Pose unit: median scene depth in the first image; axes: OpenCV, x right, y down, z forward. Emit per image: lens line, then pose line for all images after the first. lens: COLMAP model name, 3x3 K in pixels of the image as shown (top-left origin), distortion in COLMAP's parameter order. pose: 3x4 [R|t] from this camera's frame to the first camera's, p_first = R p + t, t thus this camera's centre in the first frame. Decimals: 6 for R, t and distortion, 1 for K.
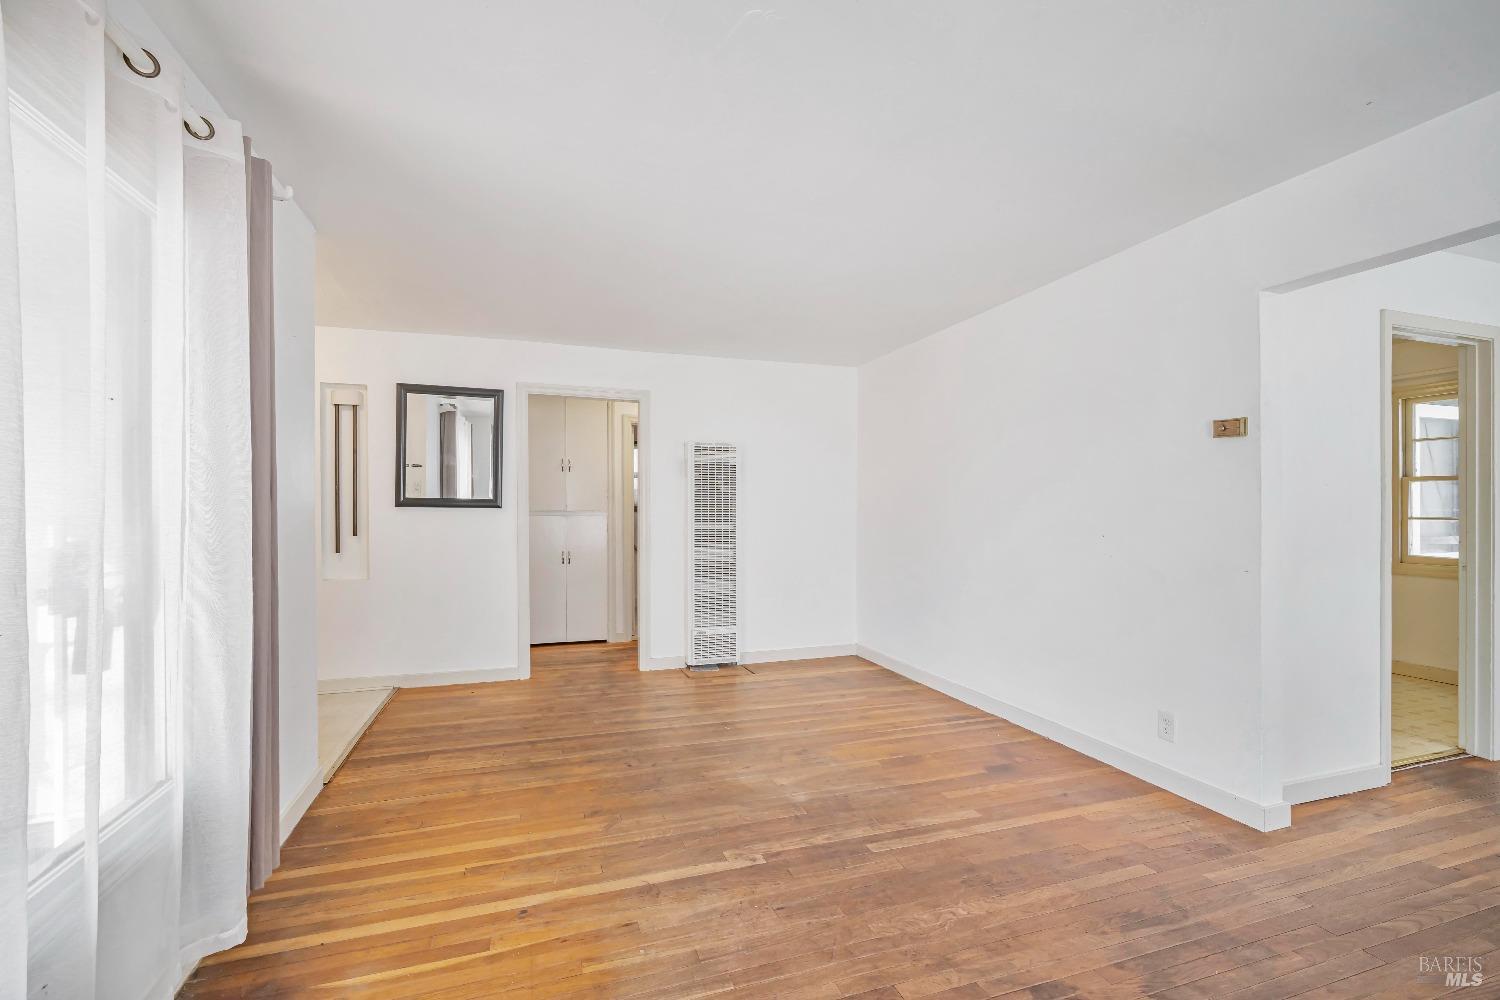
lens RADIAL K [[656.2, 0, 746.0], [0, 656.2, 501.2], [0, 0, 1]] dist [-0.014636, 0.005281]
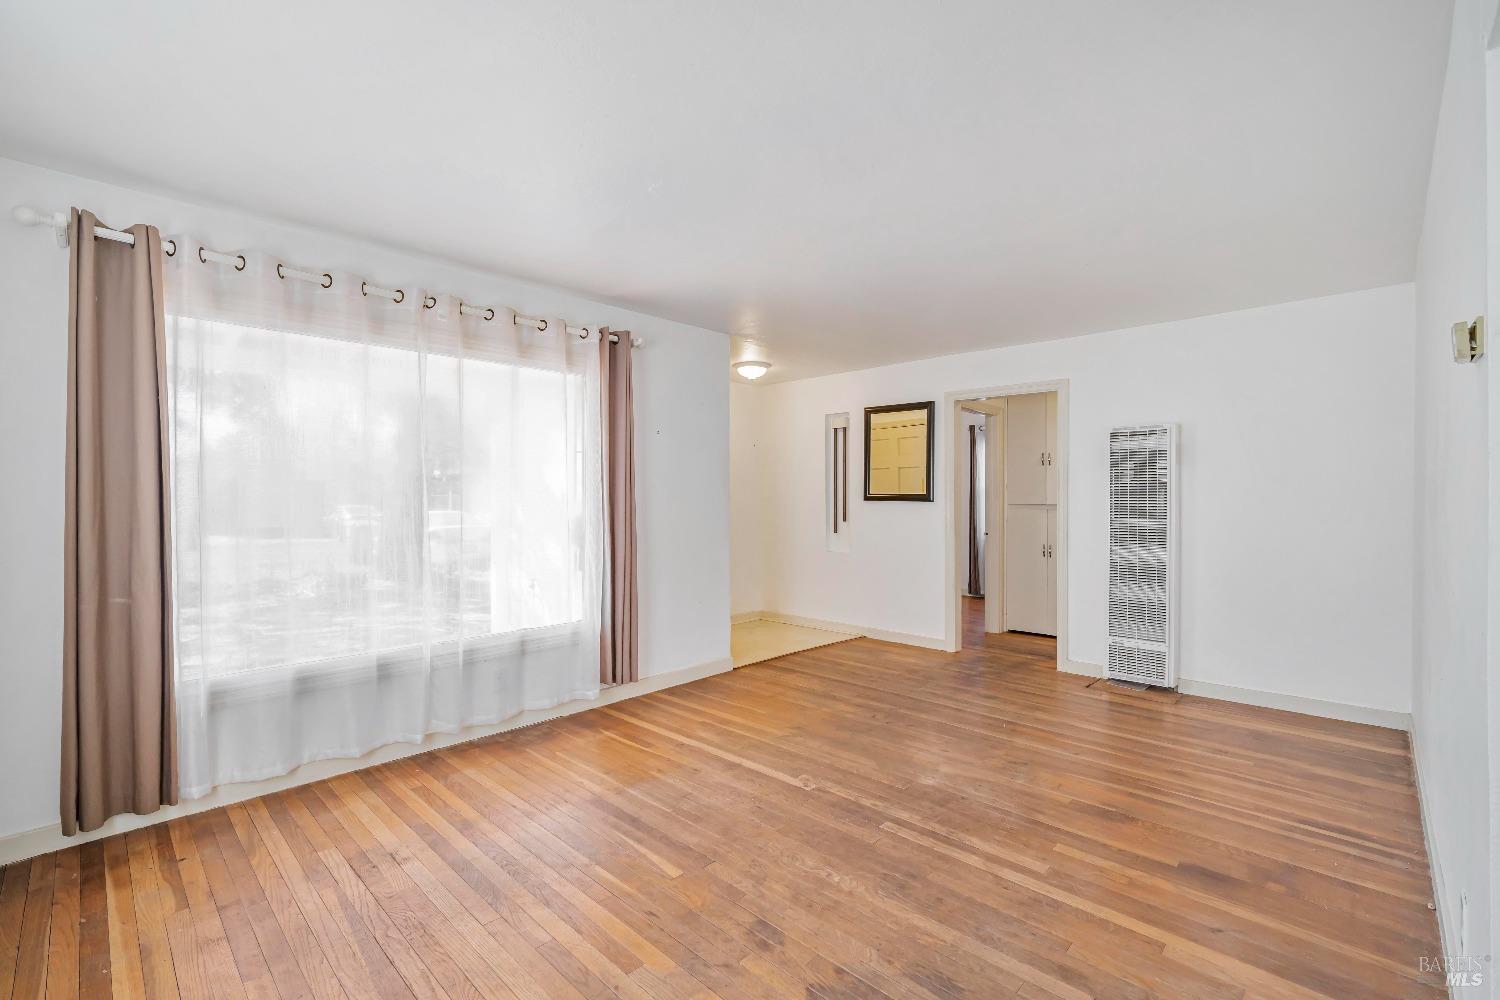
lens RADIAL K [[656.2, 0, 746.0], [0, 656.2, 501.2], [0, 0, 1]] dist [-0.014636, 0.005281]
pose [[0.461866, -0.000101, -0.886950, 0.644125], [0.008475, 0.999955, 0.004299, 0.002088], [0.886909, -0.009502, 0.461846, 0.201436]]
